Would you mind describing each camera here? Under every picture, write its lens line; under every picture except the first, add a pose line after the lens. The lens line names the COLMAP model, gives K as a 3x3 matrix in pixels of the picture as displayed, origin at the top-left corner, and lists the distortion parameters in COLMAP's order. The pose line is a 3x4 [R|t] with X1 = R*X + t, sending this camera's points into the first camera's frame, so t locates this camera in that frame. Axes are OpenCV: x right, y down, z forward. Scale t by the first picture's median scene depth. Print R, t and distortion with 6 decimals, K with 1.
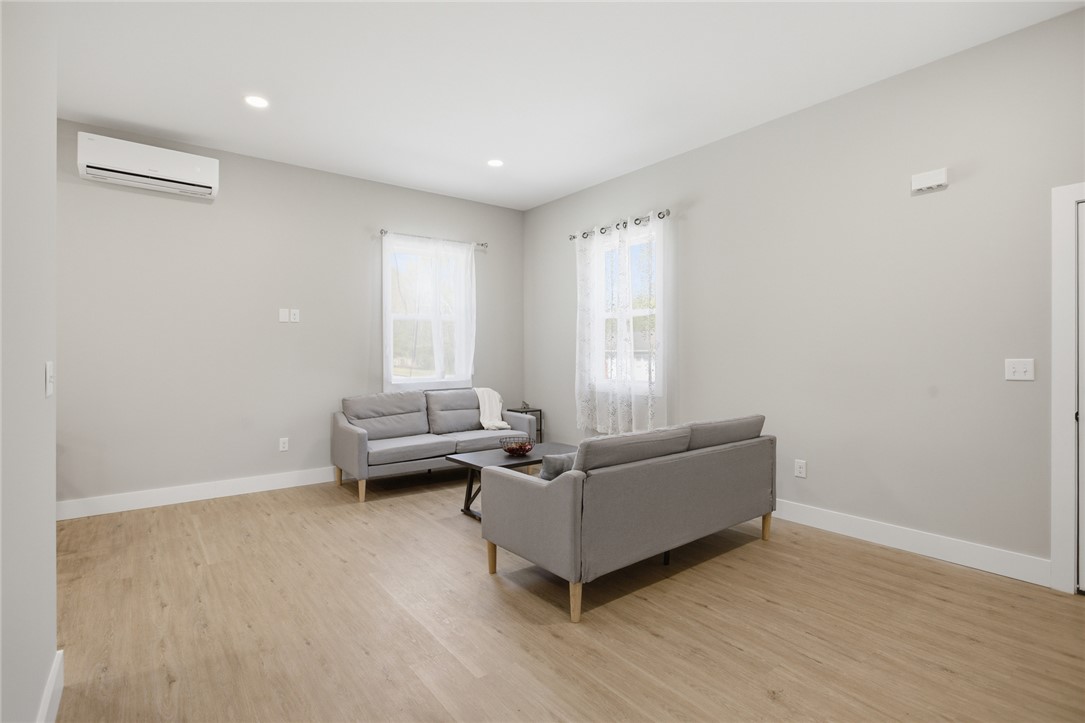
lens RADIAL K [[518.6, 0, 541.1], [0, 518.6, 354.1], [0, 0, 1]] dist [-0.015553, 0.006737]
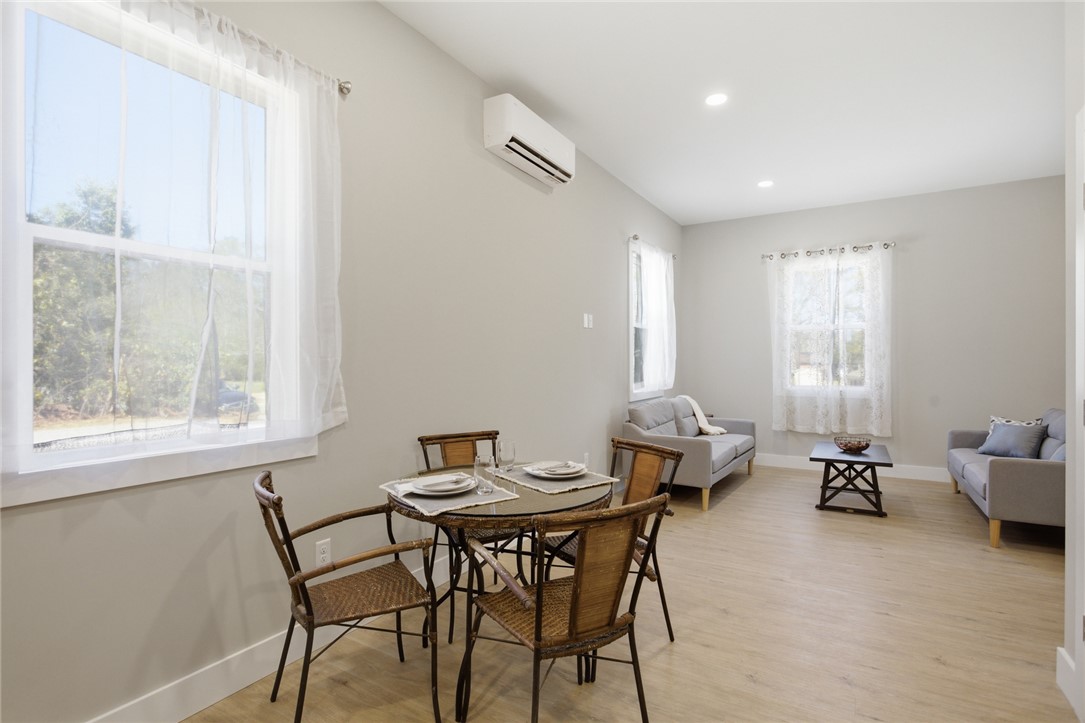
lens RADIAL K [[518.6, 0, 544.3], [0, 518.6, 368.0], [0, 0, 1]] dist [-0.015553, 0.006737]
pose [[0.940004, -0.004418, 0.341136, -0.891153], [0.000446, 0.999931, 0.011720, -0.002254], [-0.341164, -0.010865, 0.939941, 0.150265]]
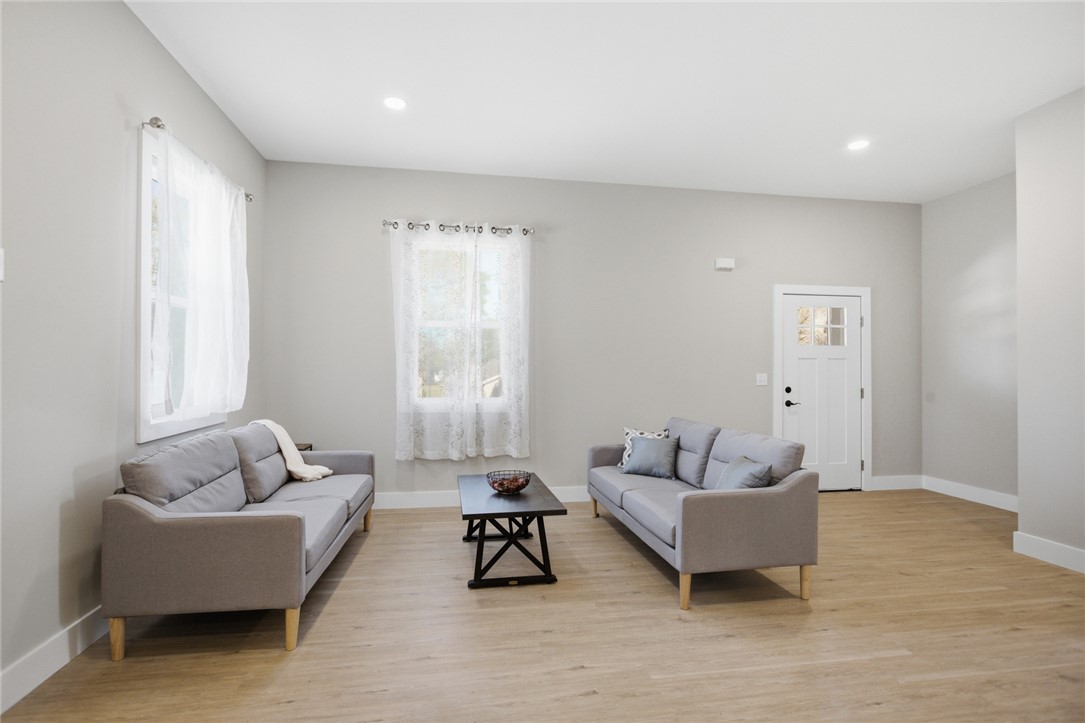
lens RADIAL K [[518.6, 0, 540.7], [0, 518.6, 367.2], [0, 0, 1]] dist [-0.015553, 0.006737]
pose [[0.479950, 0.006777, 0.877270, -0.624250], [-0.009692, 0.999950, -0.002422, -0.002241], [-0.877243, -0.007340, 0.479991, 0.477775]]
